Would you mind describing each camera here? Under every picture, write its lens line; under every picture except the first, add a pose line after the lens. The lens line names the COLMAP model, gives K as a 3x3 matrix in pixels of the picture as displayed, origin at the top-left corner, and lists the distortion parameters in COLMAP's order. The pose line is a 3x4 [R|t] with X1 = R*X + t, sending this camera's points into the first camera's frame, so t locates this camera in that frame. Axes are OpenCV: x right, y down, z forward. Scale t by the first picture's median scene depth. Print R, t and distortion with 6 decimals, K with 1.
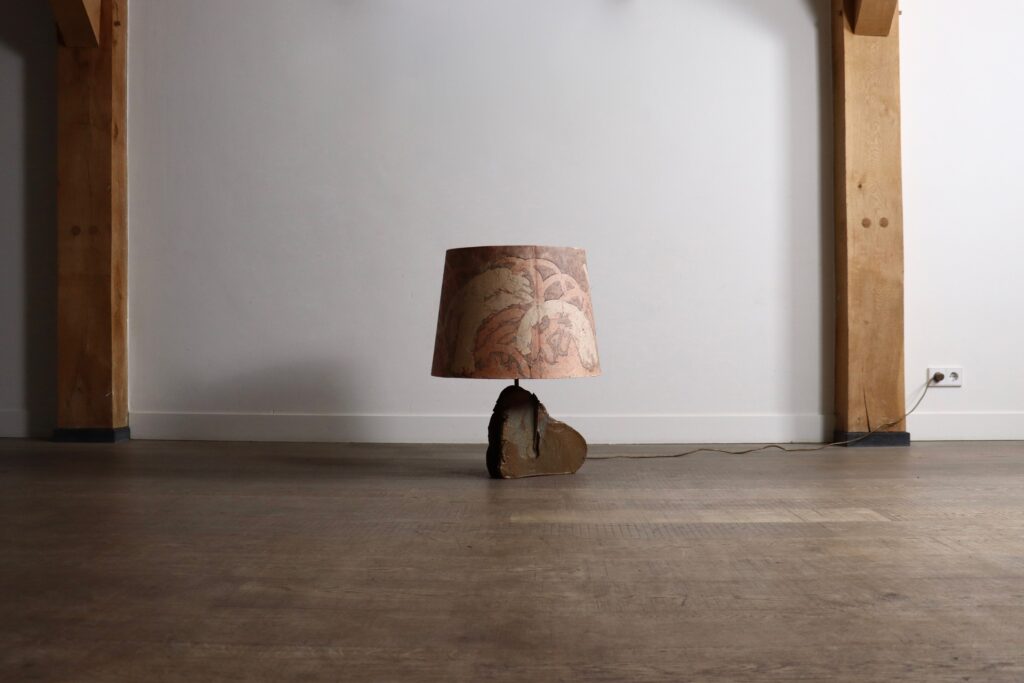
lens RADIAL K [[960.6, 0, 491.4], [0, 960.6, 356.3], [0, 0, 1]] dist [-0.108532, 0.130401]
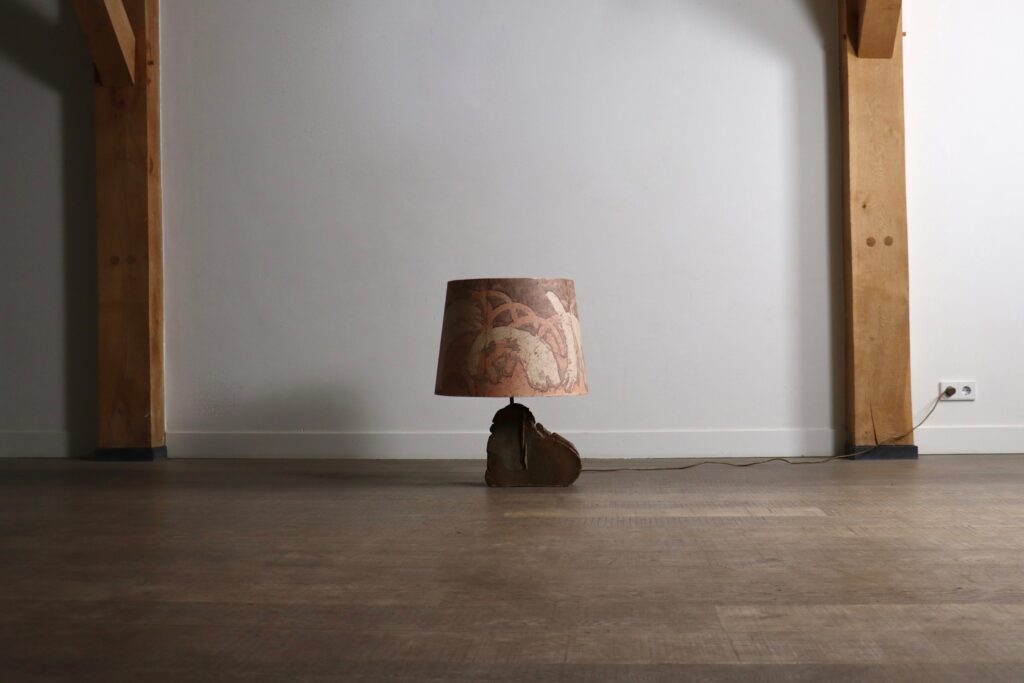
lens RADIAL K [[1355.1, 0, 512.0], [0, 1355.1, 341.5], [0, 0, 1]] dist [0.004781, -0.007853]
pose [[0.998004, -0.012026, -0.061987, 0.097445], [0.011012, 0.999800, -0.016673, -0.012490], [0.062175, 0.015957, 0.997938, -0.491493]]
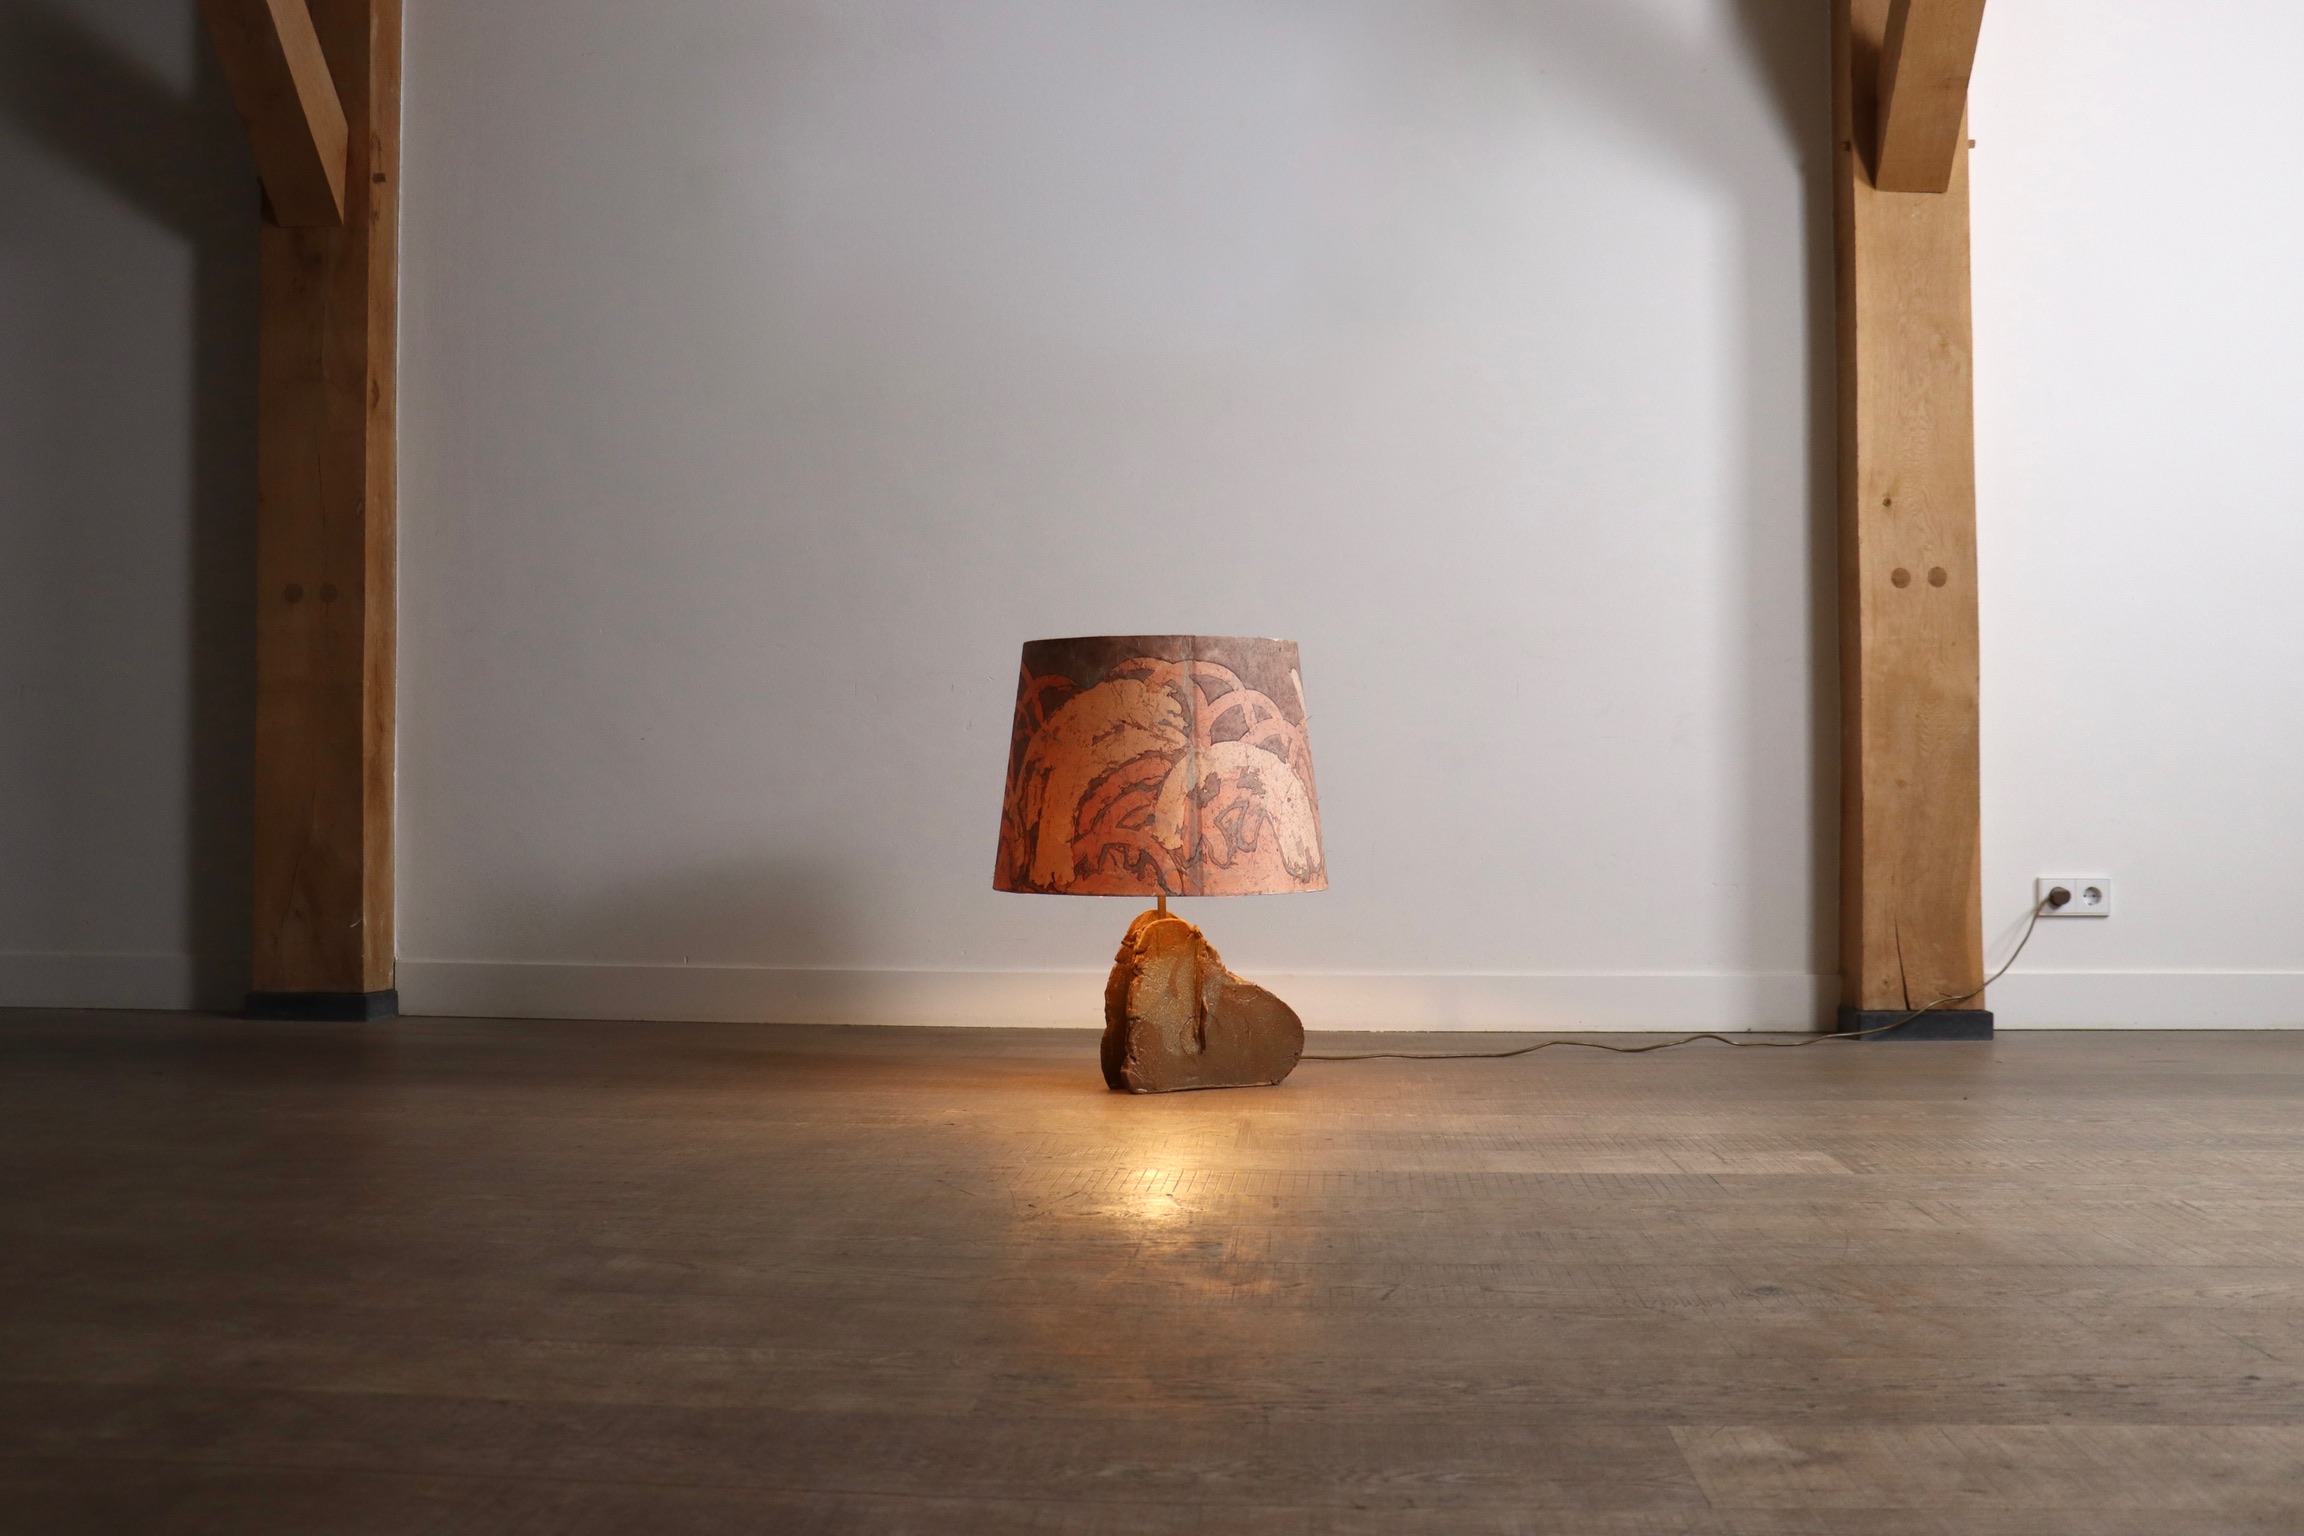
lens RADIAL K [[2347.2, 0, 1149.5], [0, 2347.2, 792.2], [0, 0, 1]] dist [-0.060159, 0.012622]
pose [[0.999127, 0.002941, -0.041674, 0.062211], [-0.003838, 0.999762, -0.021475, -0.004127], [0.041601, 0.021616, 0.998900, -0.206056]]
